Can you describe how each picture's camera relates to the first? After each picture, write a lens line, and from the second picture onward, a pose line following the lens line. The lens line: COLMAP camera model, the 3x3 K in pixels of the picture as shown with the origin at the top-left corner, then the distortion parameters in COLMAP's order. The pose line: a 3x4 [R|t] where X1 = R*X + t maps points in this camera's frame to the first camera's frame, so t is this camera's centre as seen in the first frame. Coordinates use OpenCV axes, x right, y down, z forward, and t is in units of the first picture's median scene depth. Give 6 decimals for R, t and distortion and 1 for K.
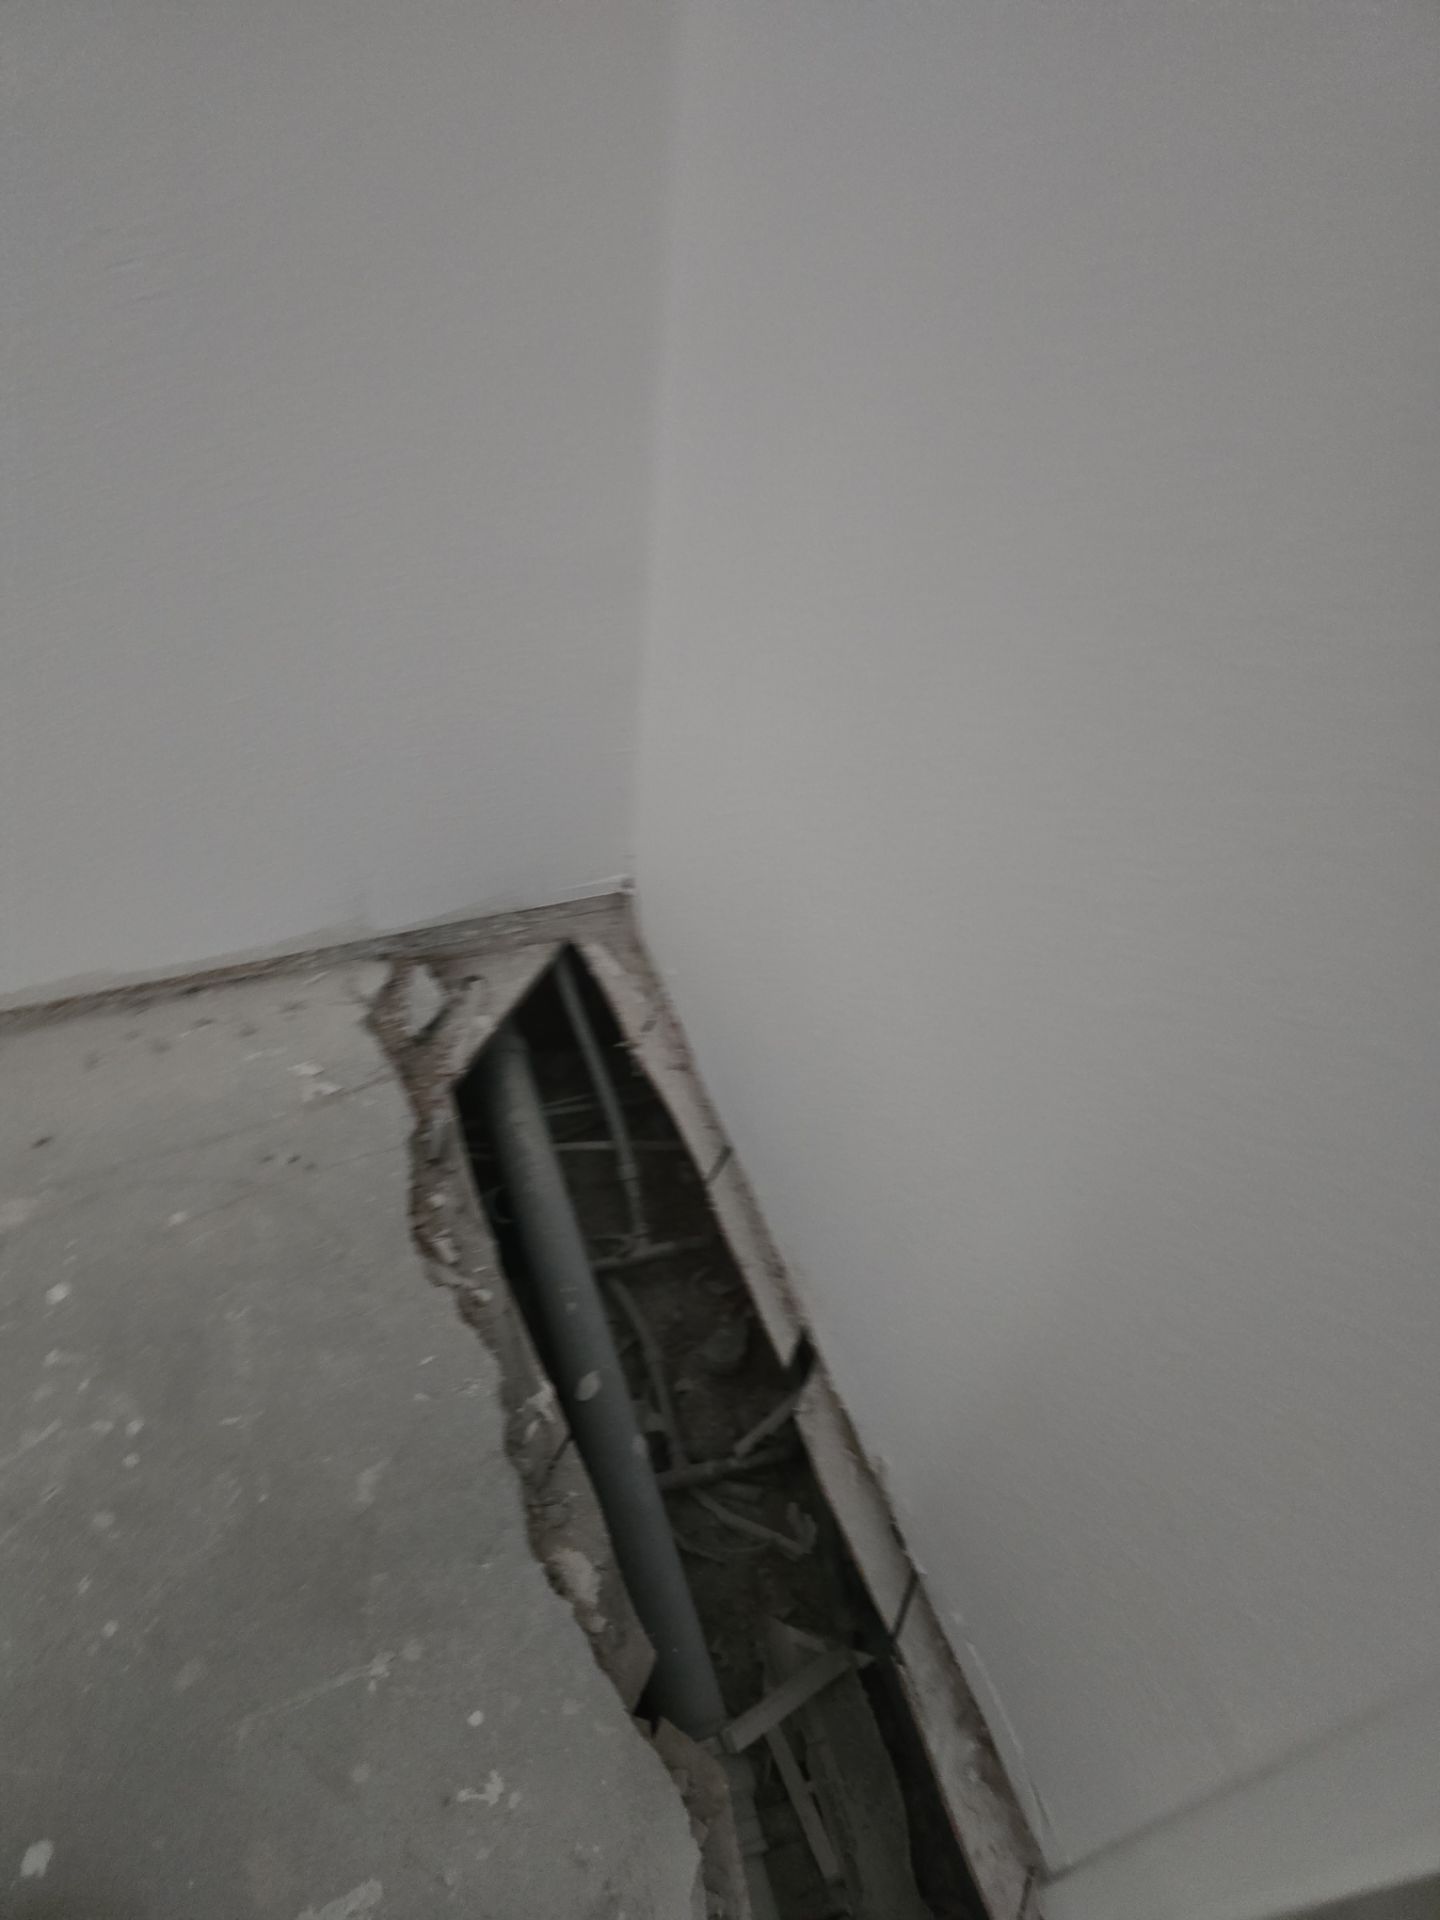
lens RADIAL K [[1424.4, 0, 720.0], [0, 1424.4, 960.0], [0, 0, 1]] dist [-0.003306, -0.000077]
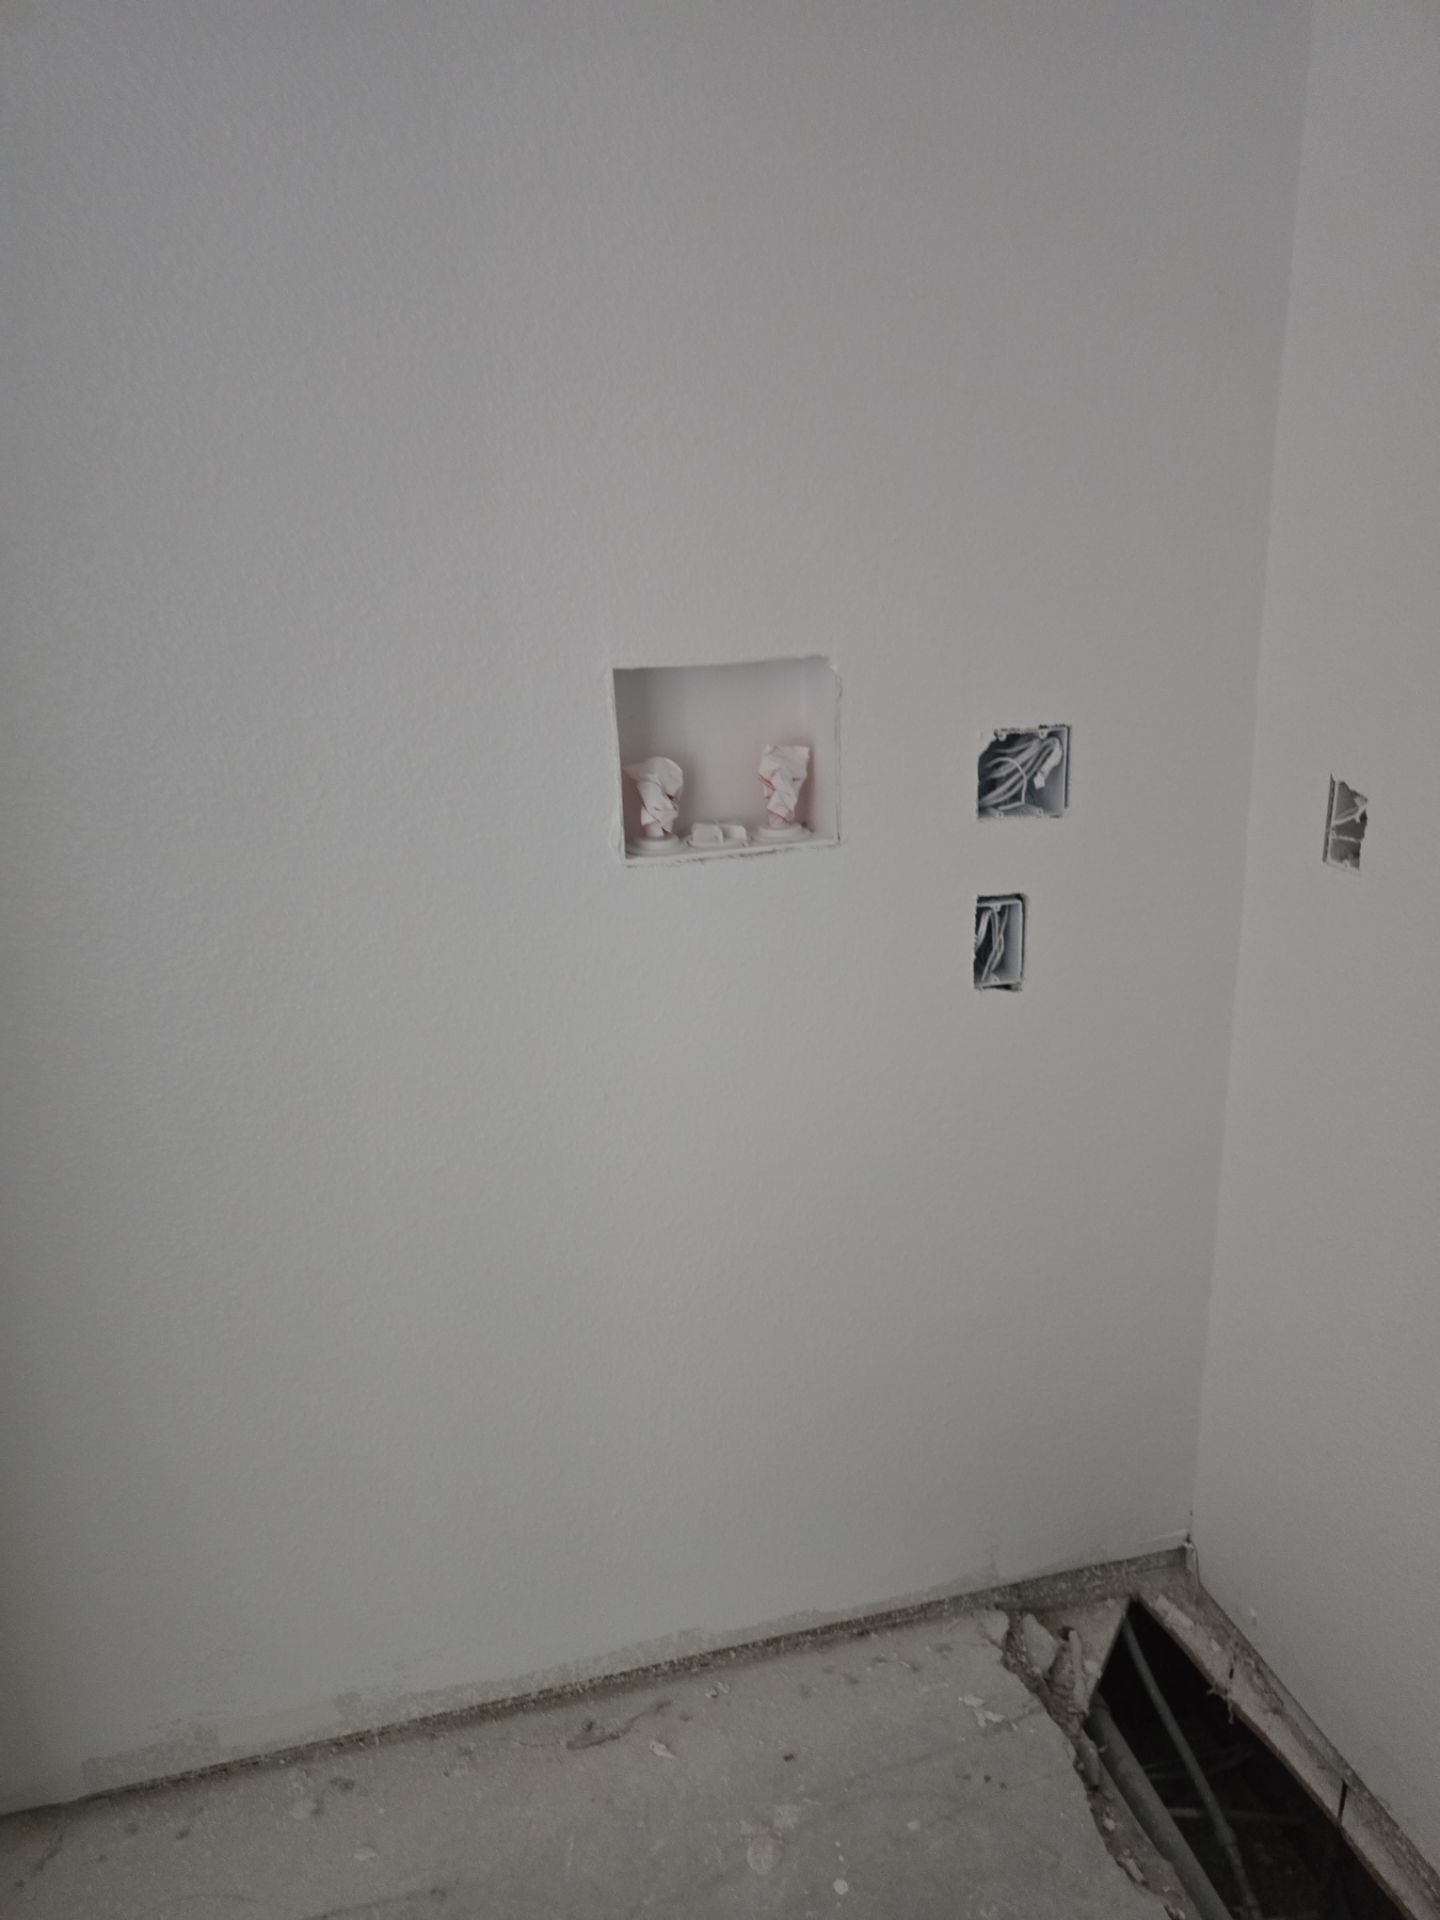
lens RADIAL K [[1424.4, 0, 720.0], [0, 1424.4, 960.0], [0, 0, 1]] dist [-0.003306, -0.000077]
pose [[0.982578, -0.097002, -0.158525, -0.232807], [0.008765, 0.876218, -0.481835, 0.098462], [0.185641, 0.472051, 0.861803, -0.326860]]
